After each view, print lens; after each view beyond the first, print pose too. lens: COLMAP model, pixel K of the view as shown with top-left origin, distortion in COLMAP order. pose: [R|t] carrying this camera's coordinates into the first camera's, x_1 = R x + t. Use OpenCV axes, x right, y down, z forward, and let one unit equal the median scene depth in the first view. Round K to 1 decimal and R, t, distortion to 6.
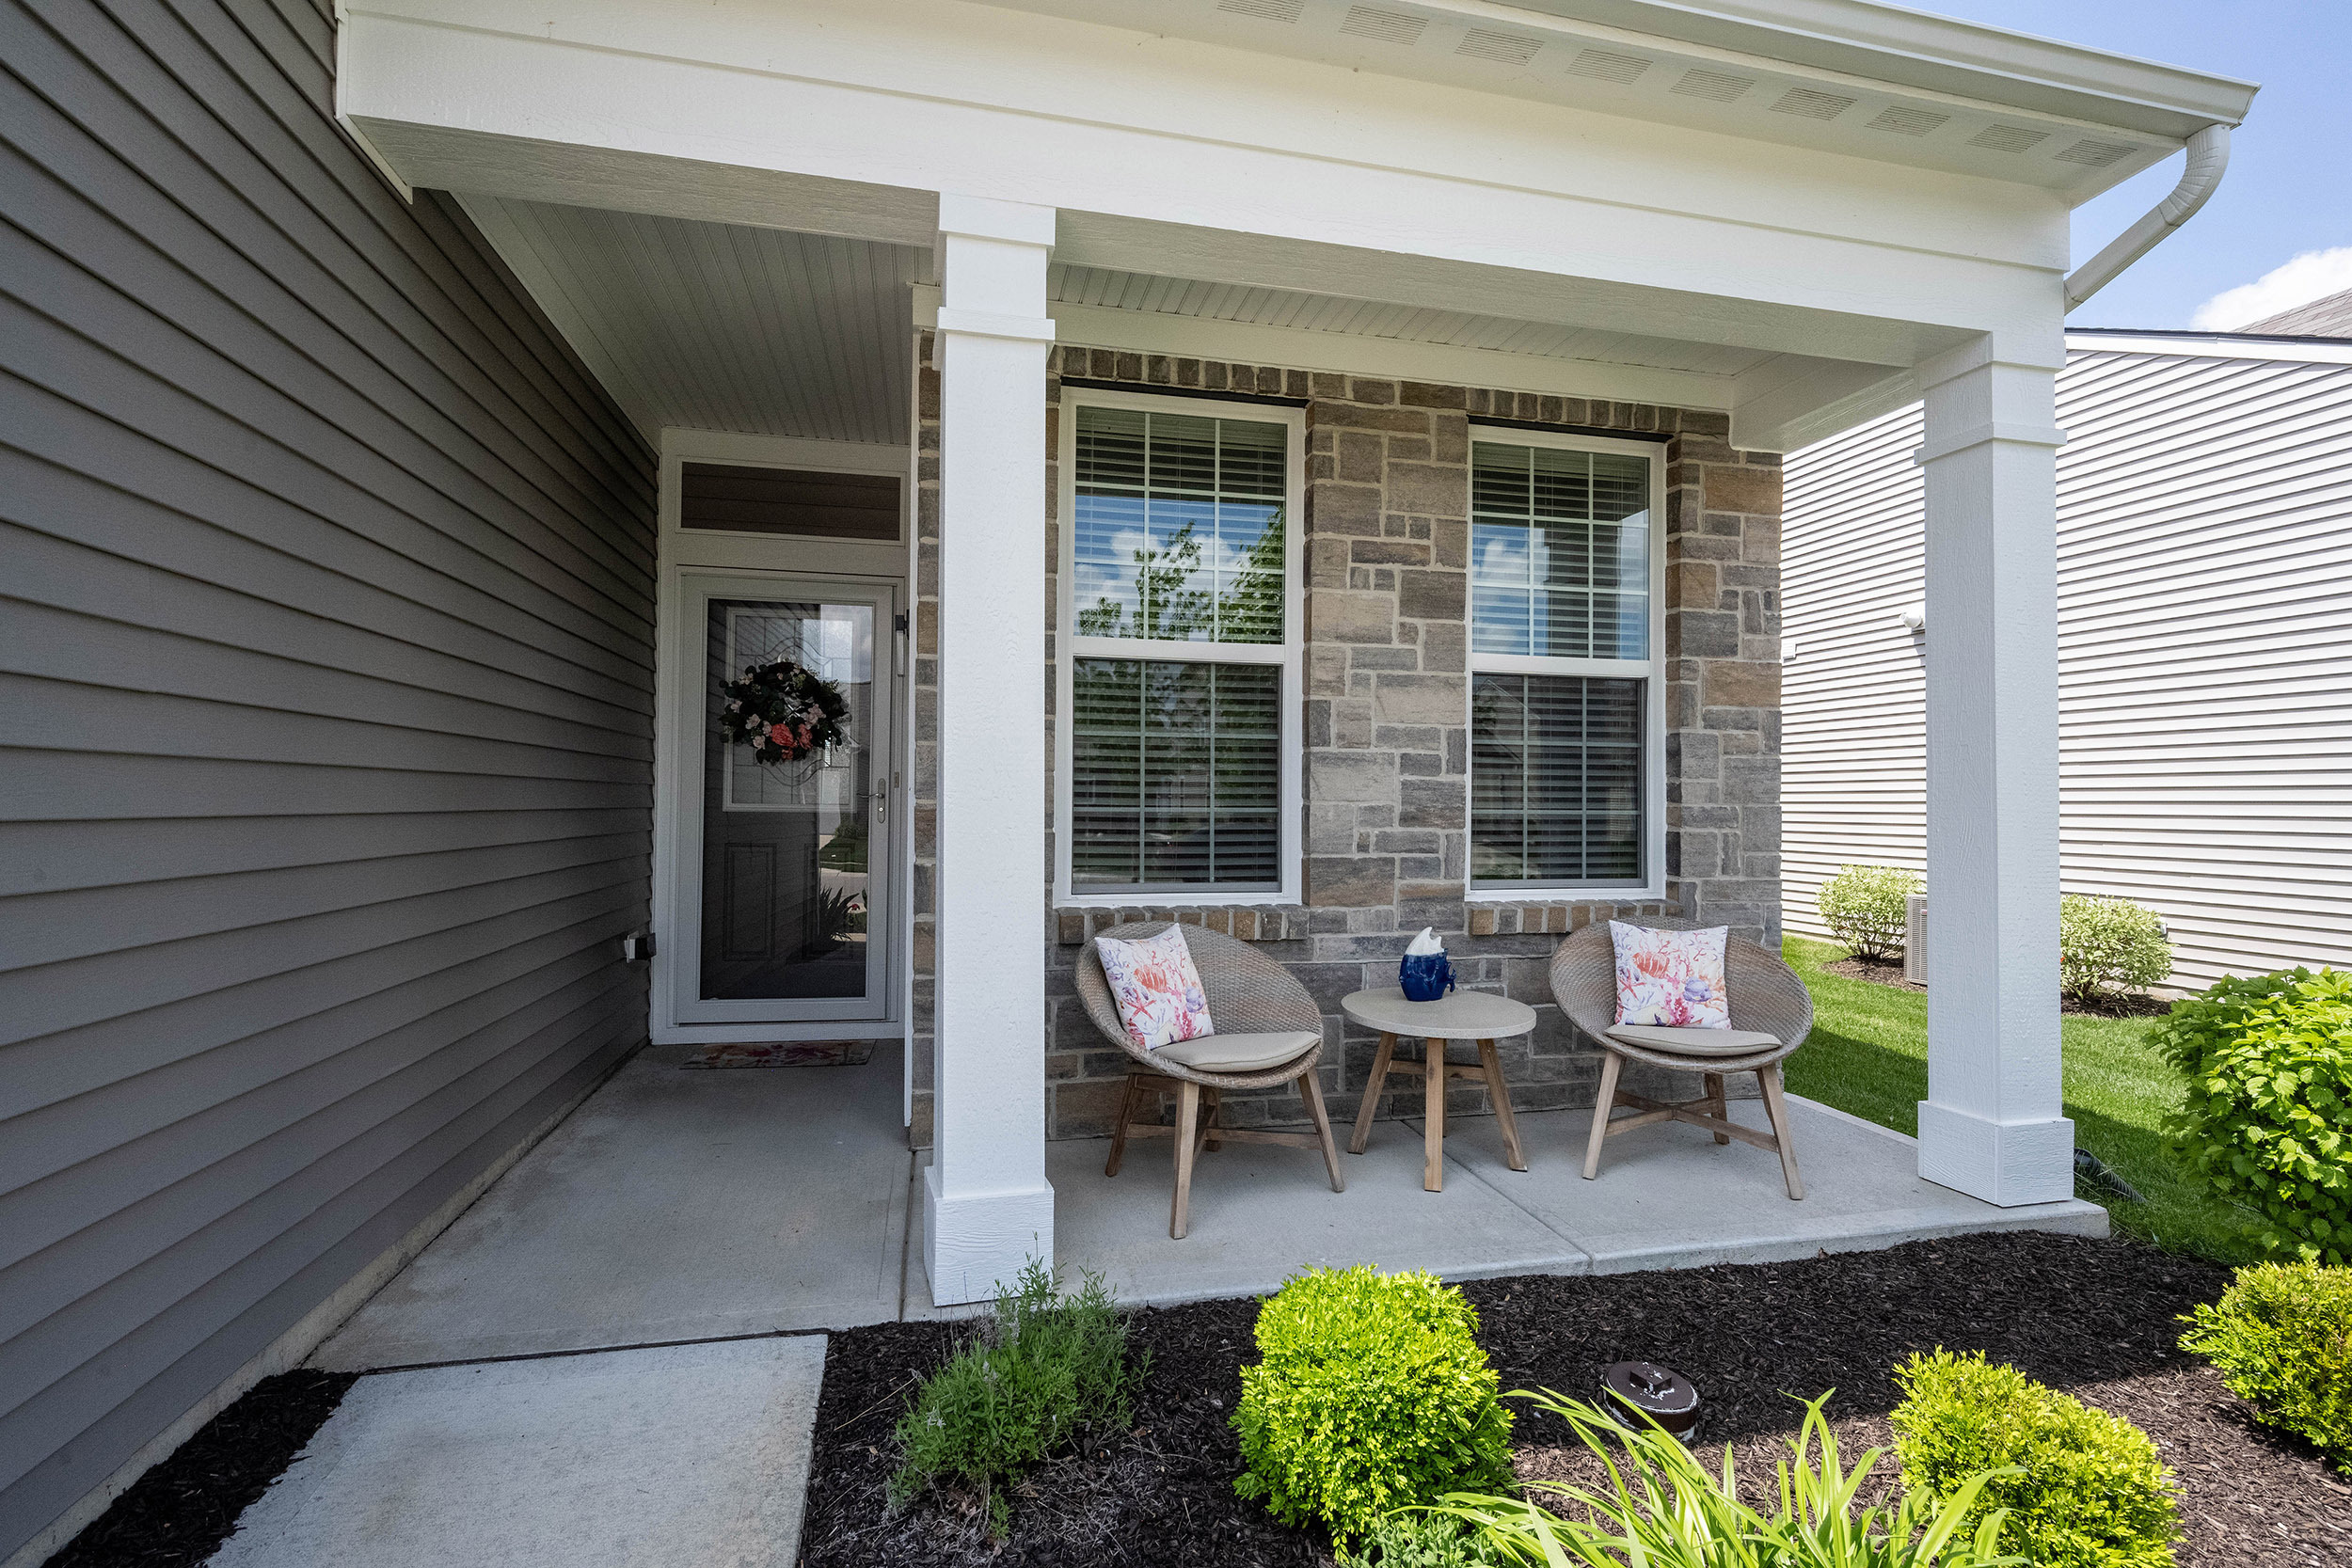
lens RADIAL K [[1089.3, 0, 1176.1], [0, 1089.3, 788.7], [0, 0, 1]] dist [0.002494, -0.000119]
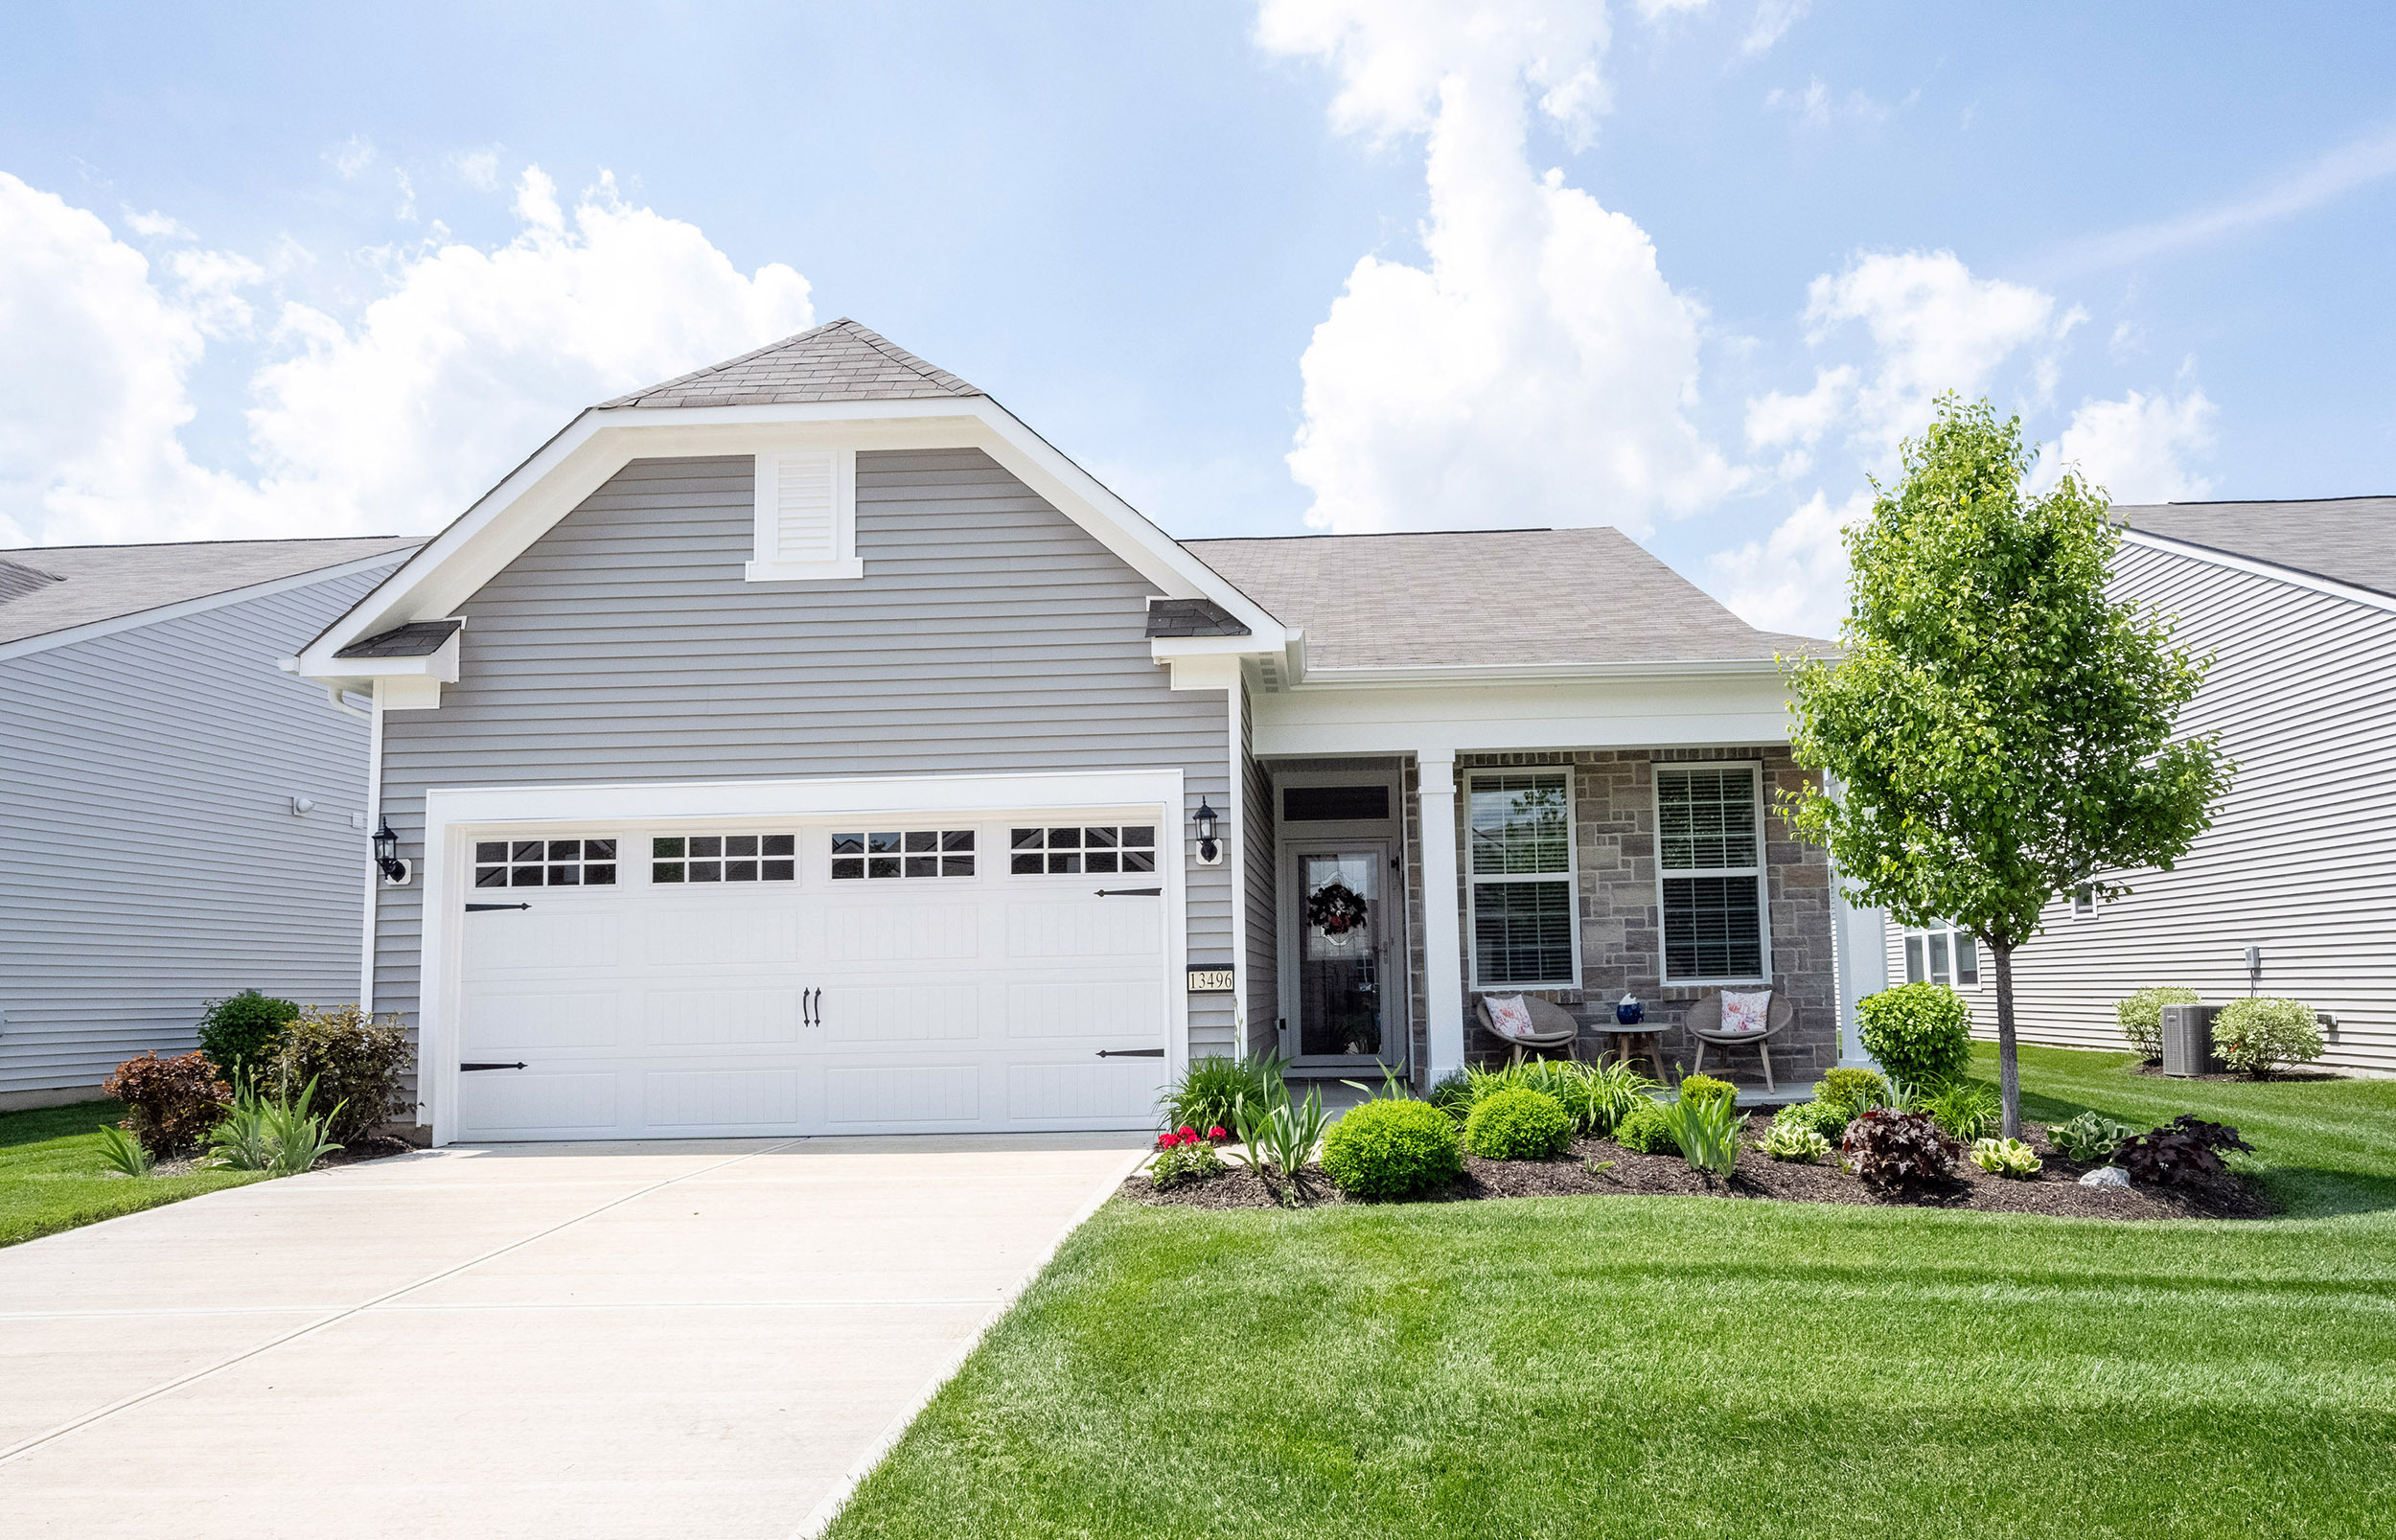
lens RADIAL K [[1617.6, 0, 1297.0], [0, 1617.6, 845.6], [0, 0, 1]] dist [0.000709, 0.002391]
pose [[0.966686, -0.054592, -0.250077, 0.391108], [0.035218, 0.996067, -0.081305, 0.062954], [0.253532, 0.069789, 0.964806, -2.329937]]
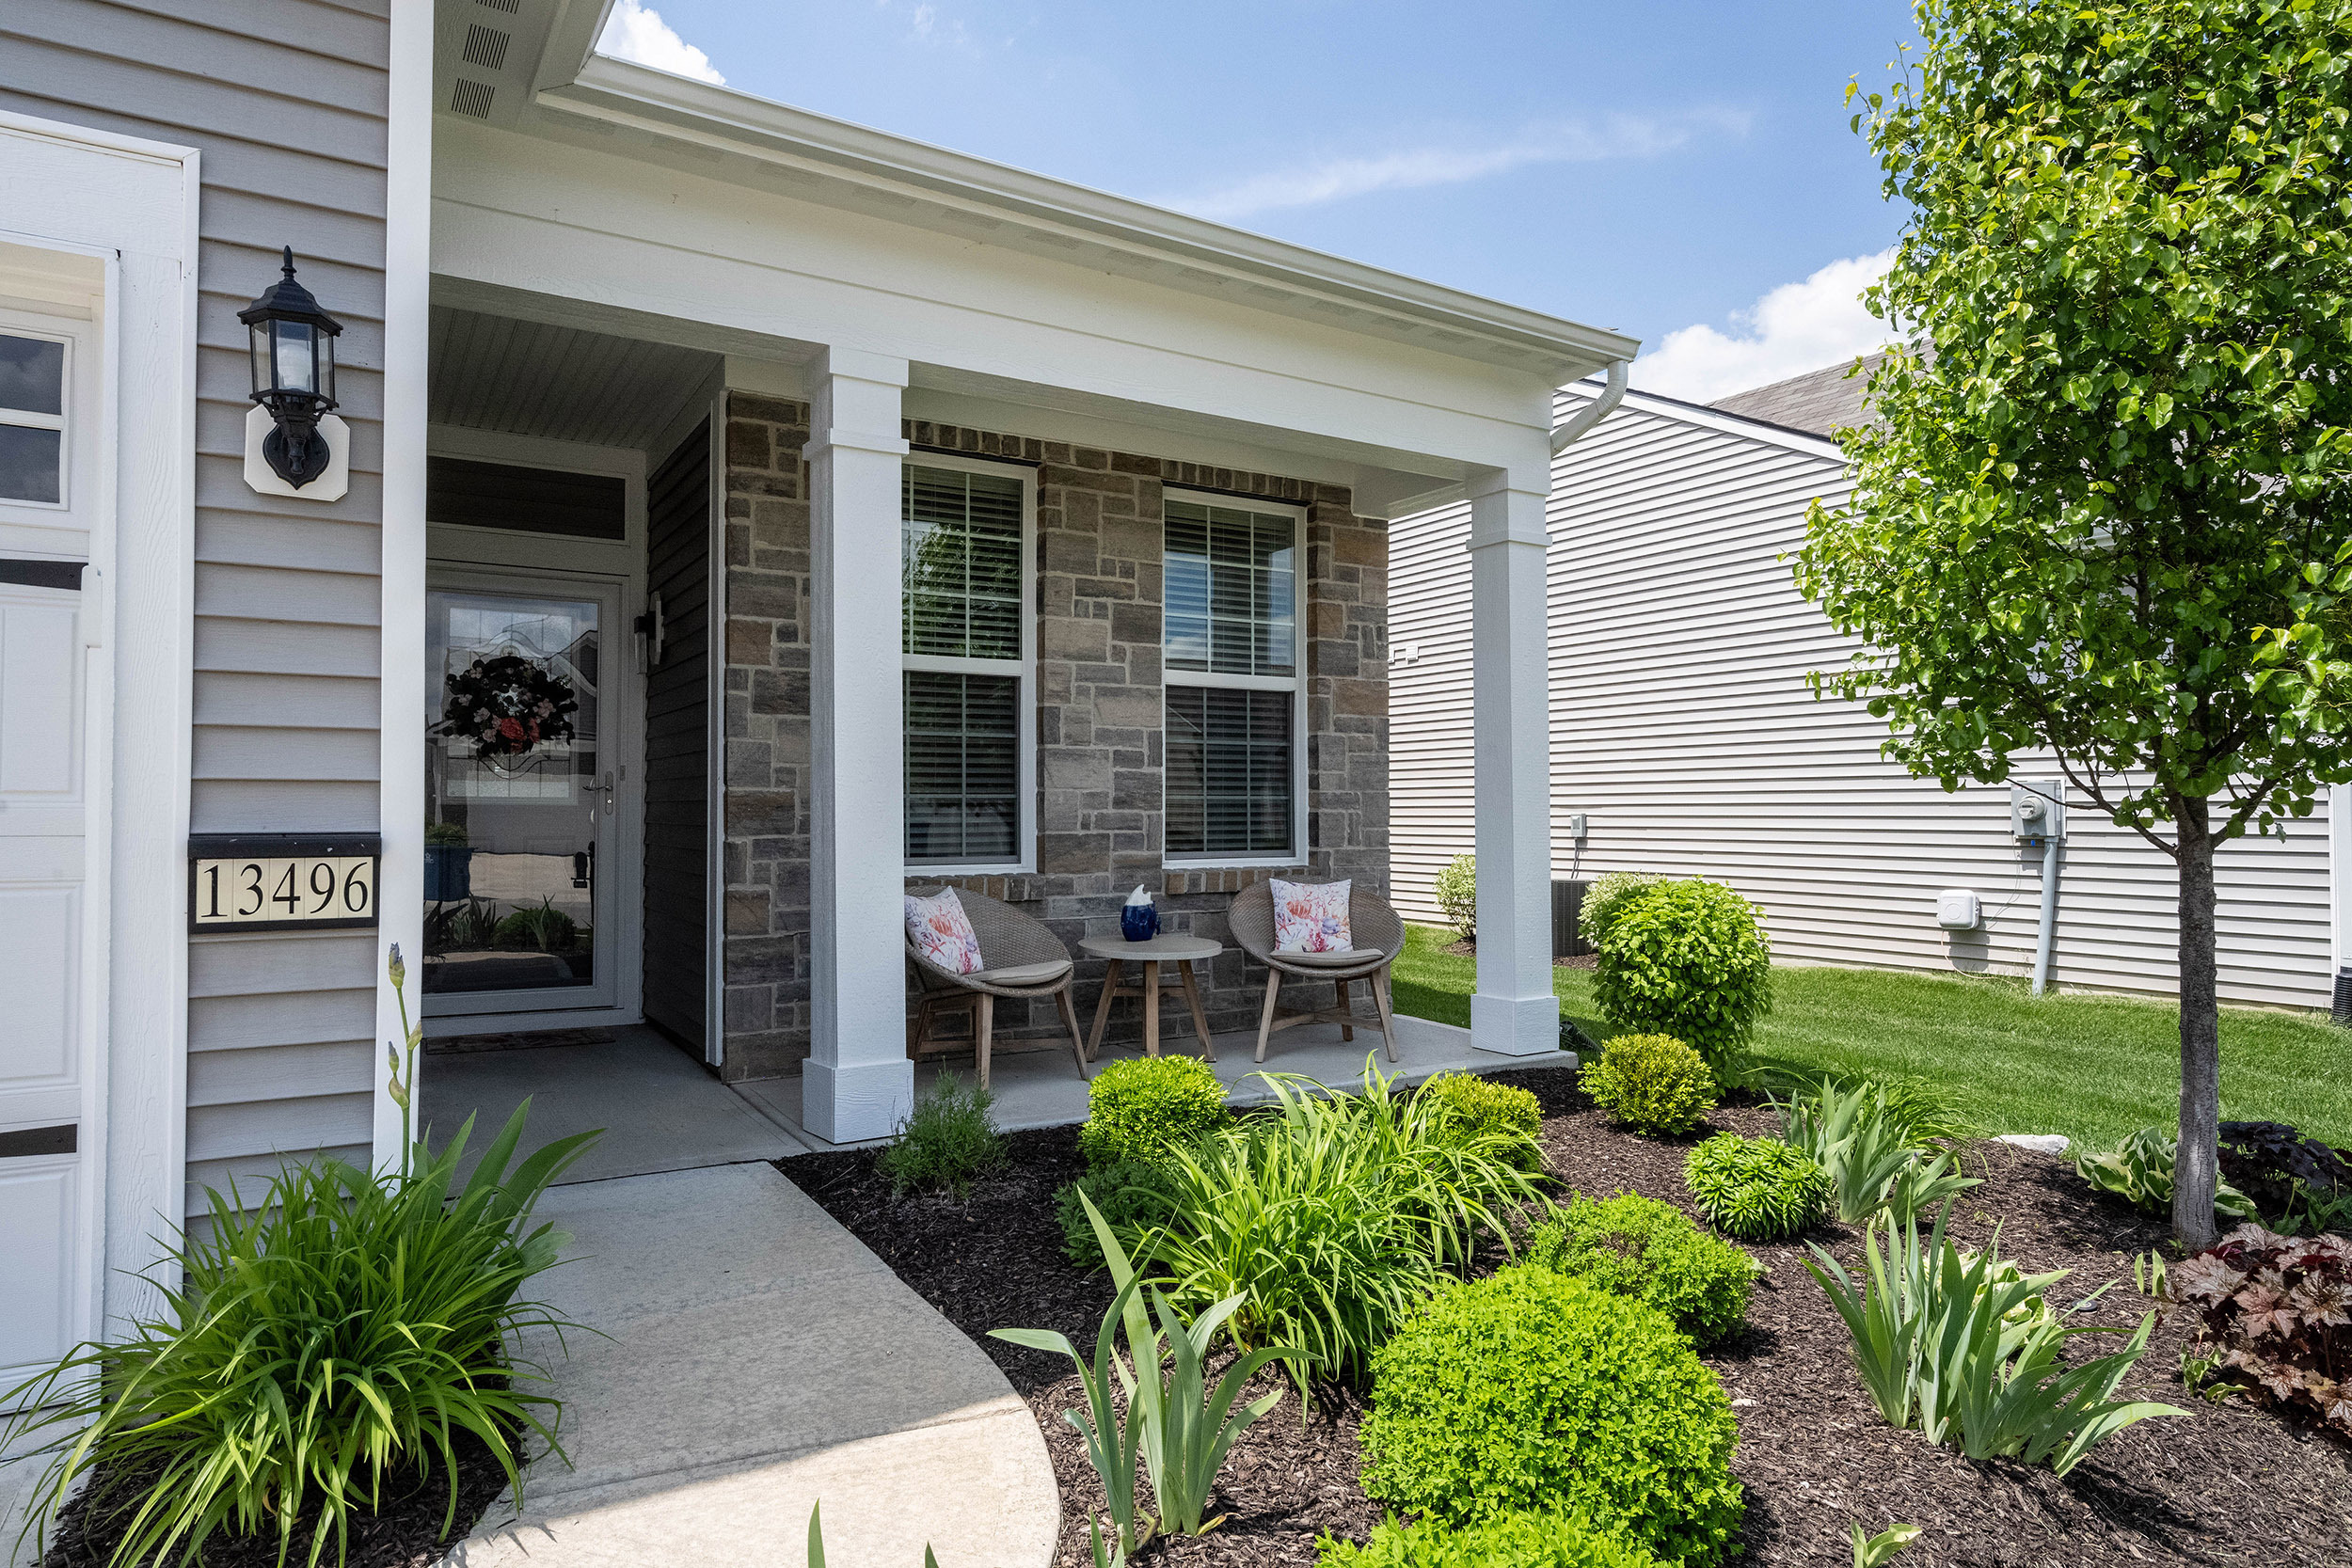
lens RADIAL K [[1401.3, 0, 1176.9], [0, 1401.3, 777.7], [0, 0, 1]] dist [-0.001418, -0.000581]
pose [[0.945105, -0.001055, 0.326765, -0.248535], [0.004975, 0.999925, -0.011162, 0.017499], [-0.326729, 0.012175, 0.945040, -0.536040]]
